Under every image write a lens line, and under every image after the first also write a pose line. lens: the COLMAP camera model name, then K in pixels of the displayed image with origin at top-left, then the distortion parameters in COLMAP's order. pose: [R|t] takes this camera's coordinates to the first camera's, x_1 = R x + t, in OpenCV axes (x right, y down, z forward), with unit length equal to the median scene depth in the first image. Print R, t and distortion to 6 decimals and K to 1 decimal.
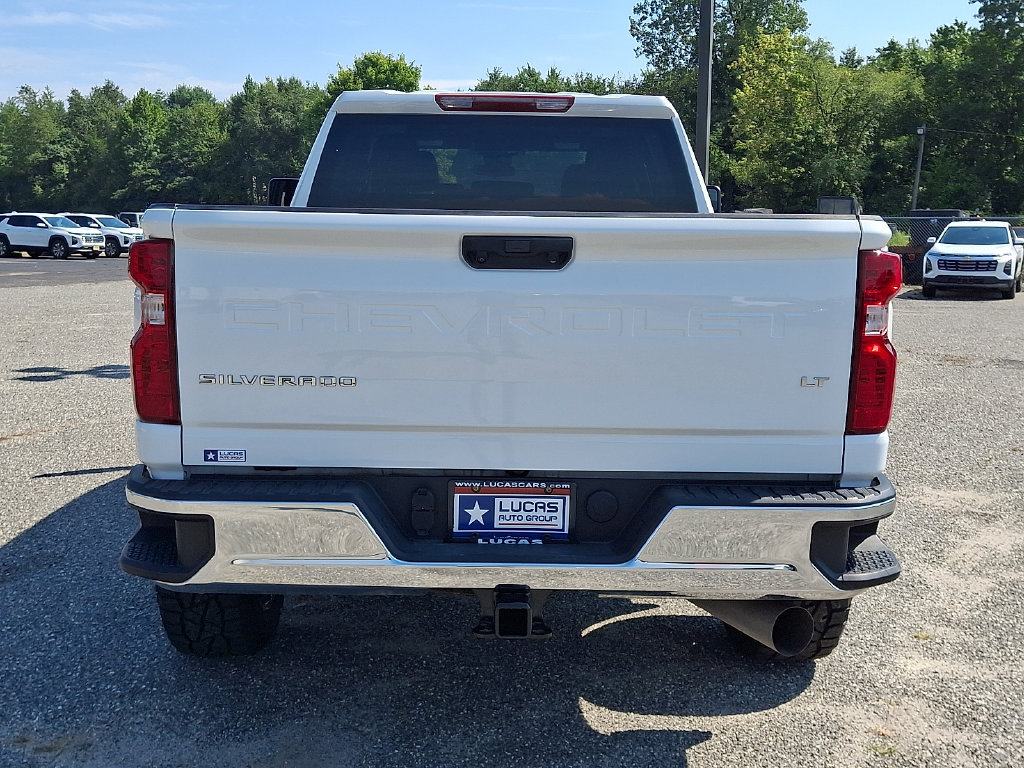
lens RADIAL K [[1163.7, 0, 471.2], [0, 1163.7, 387.5], [0, 0, 1]] dist [0.176989, -0.432033]
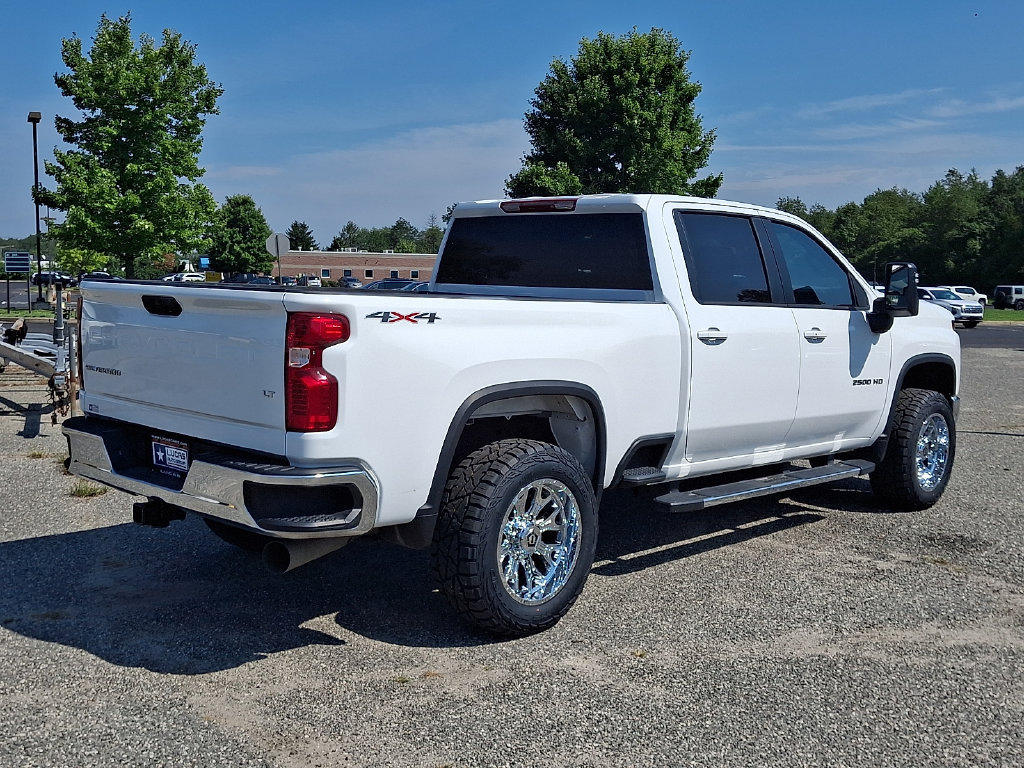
lens RADIAL K [[1070.3, 0, 482.7], [0, 1070.3, 383.0], [0, 0, 1]] dist [0.151658, -0.350319]
pose [[0.714244, 0.076089, -0.695748, 0.069586], [-0.115259, 0.993288, -0.009695, -0.001801], [0.690341, 0.087116, 0.718220, 0.007785]]
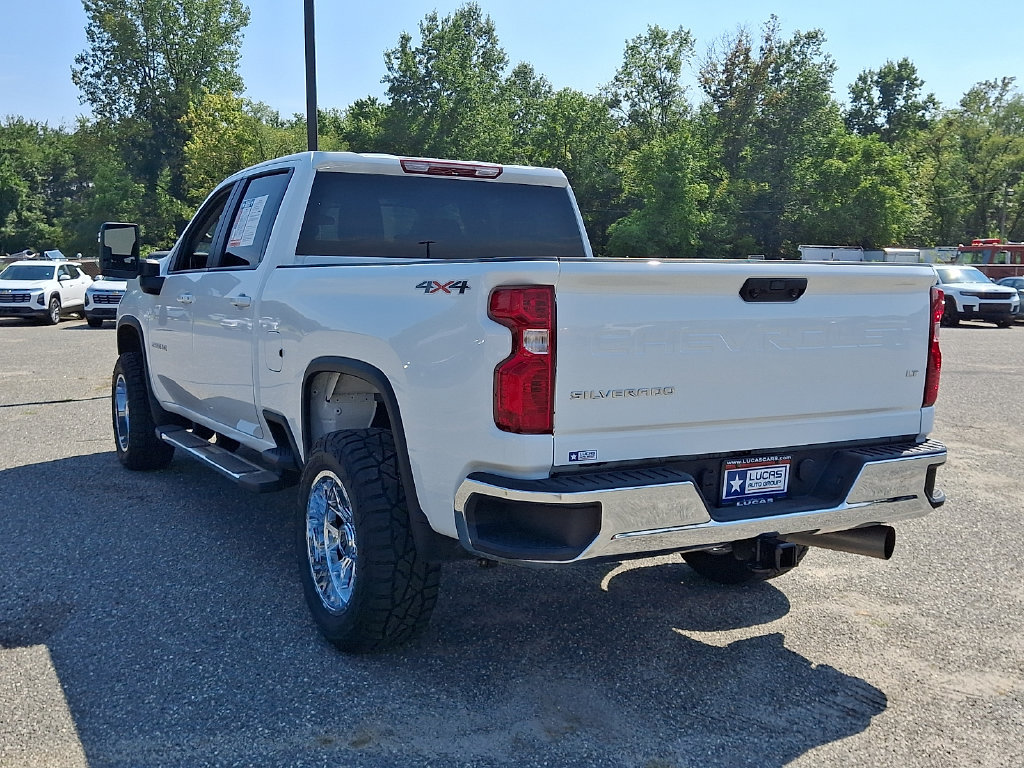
lens RADIAL K [[1070.3, 0, 482.7], [0, 1070.3, 383.0], [0, 0, 1]] dist [0.151658, -0.350319]
pose [[0.872100, -0.052310, 0.486524, -0.040553], [0.066314, 0.997731, -0.011595, -0.000620], [-0.484814, 0.042375, 0.873590, 0.002259]]
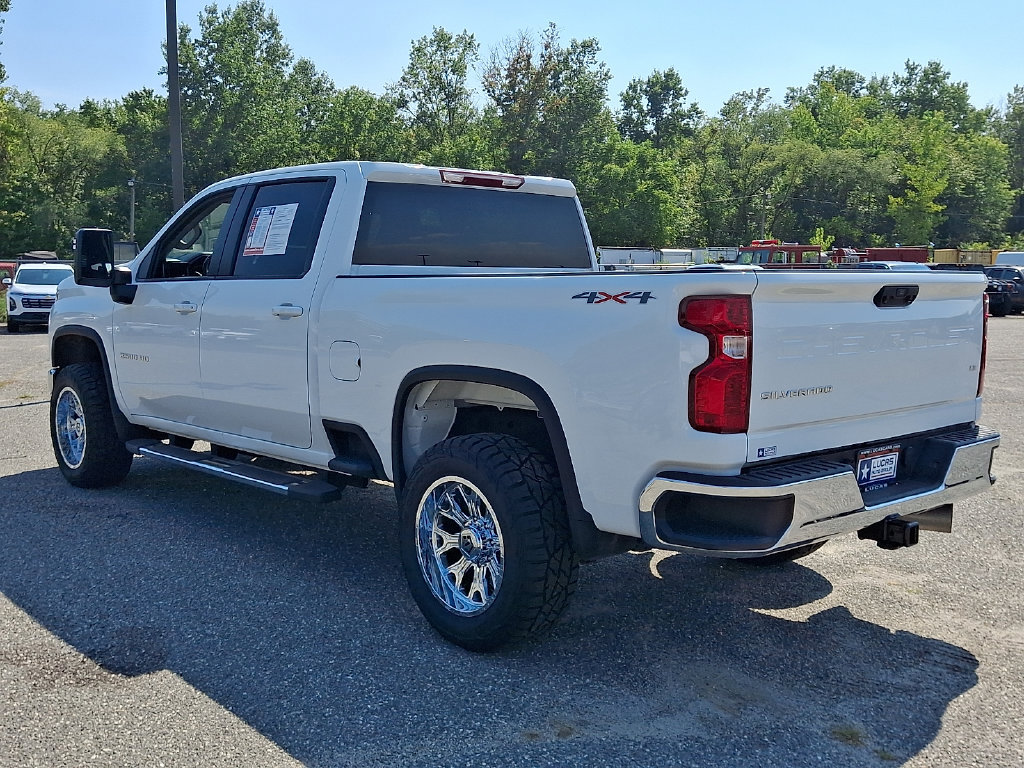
lens RADIAL K [[1070.3, 0, 482.7], [0, 1070.3, 383.0], [0, 0, 1]] dist [0.151658, -0.350319]
pose [[0.751229, -0.075540, 0.655704, -0.060131], [0.094379, 0.995515, 0.006560, -0.002851], [-0.653259, 0.056957, 0.754989, 0.012638]]
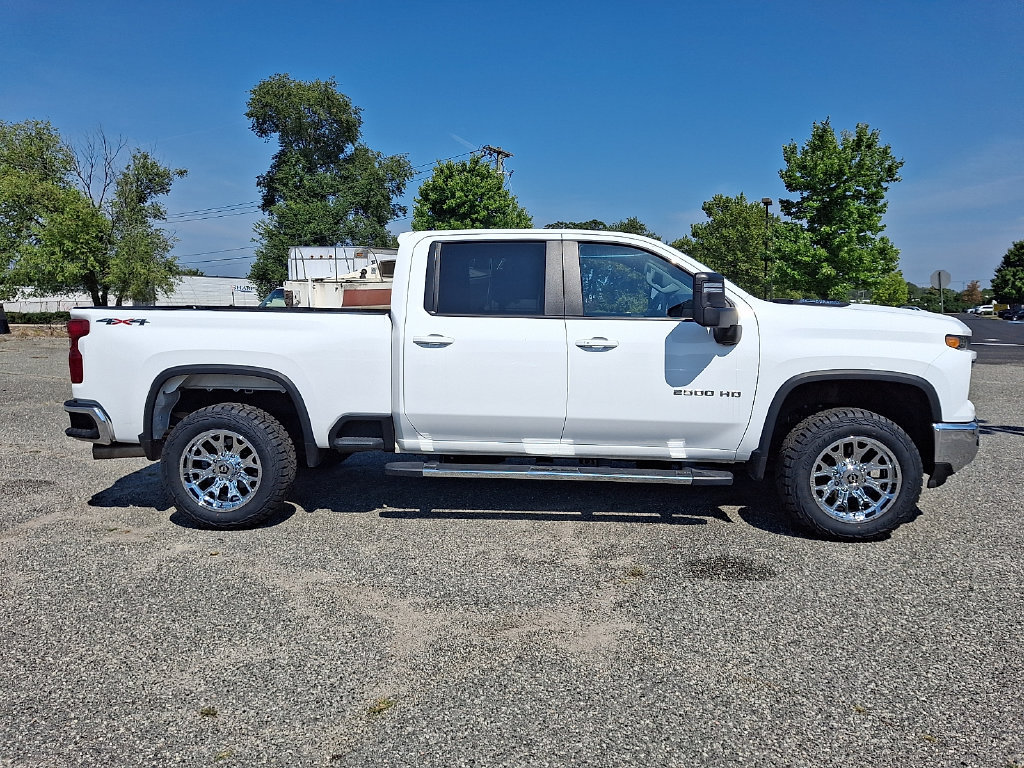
lens RADIAL K [[754.0, 0, 526.6], [0, 754.0, 385.9], [0, 0, 1]] dist [0.009400, 0.002320]
pose [[-0.036706, 0.100093, -0.994301, 0.099352], [-0.141458, 0.984432, 0.104321, -0.014129], [0.989264, 0.144481, -0.021975, 0.100605]]
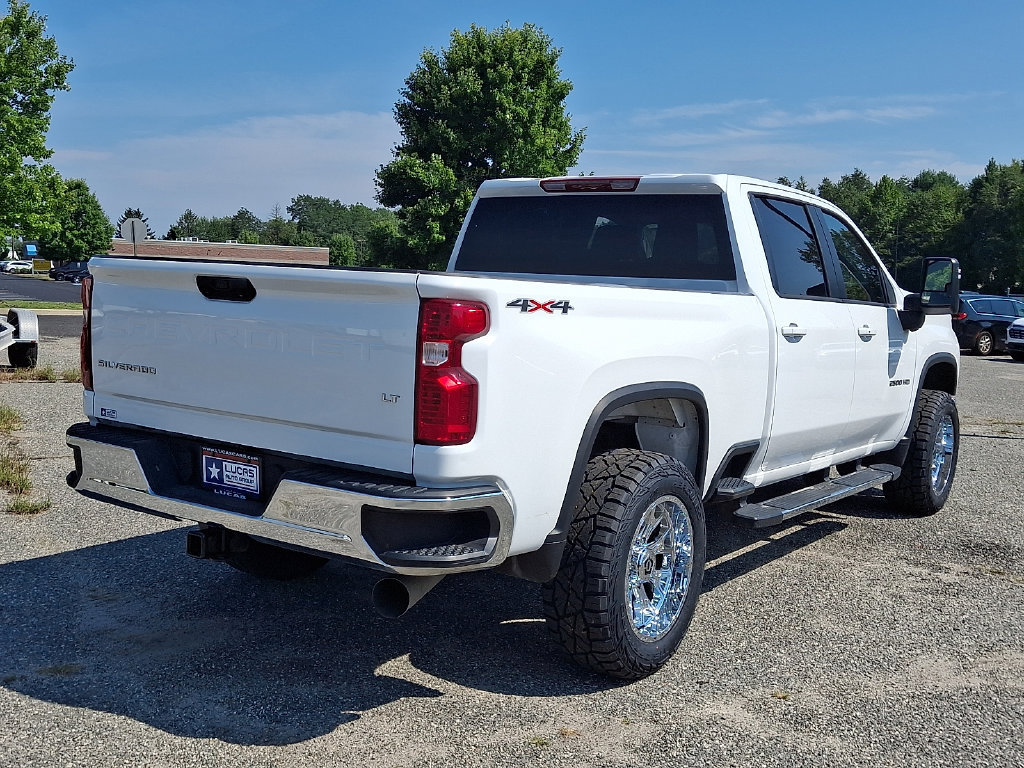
lens RADIAL K [[1070.3, 0, 482.7], [0, 1070.3, 383.0], [0, 0, 1]] dist [0.151658, -0.350319]
pose [[0.807173, 0.081291, -0.584691, 0.049008], [-0.116277, 0.992963, -0.022467, -0.000334], [0.578750, 0.086120, 0.810945, 0.005341]]
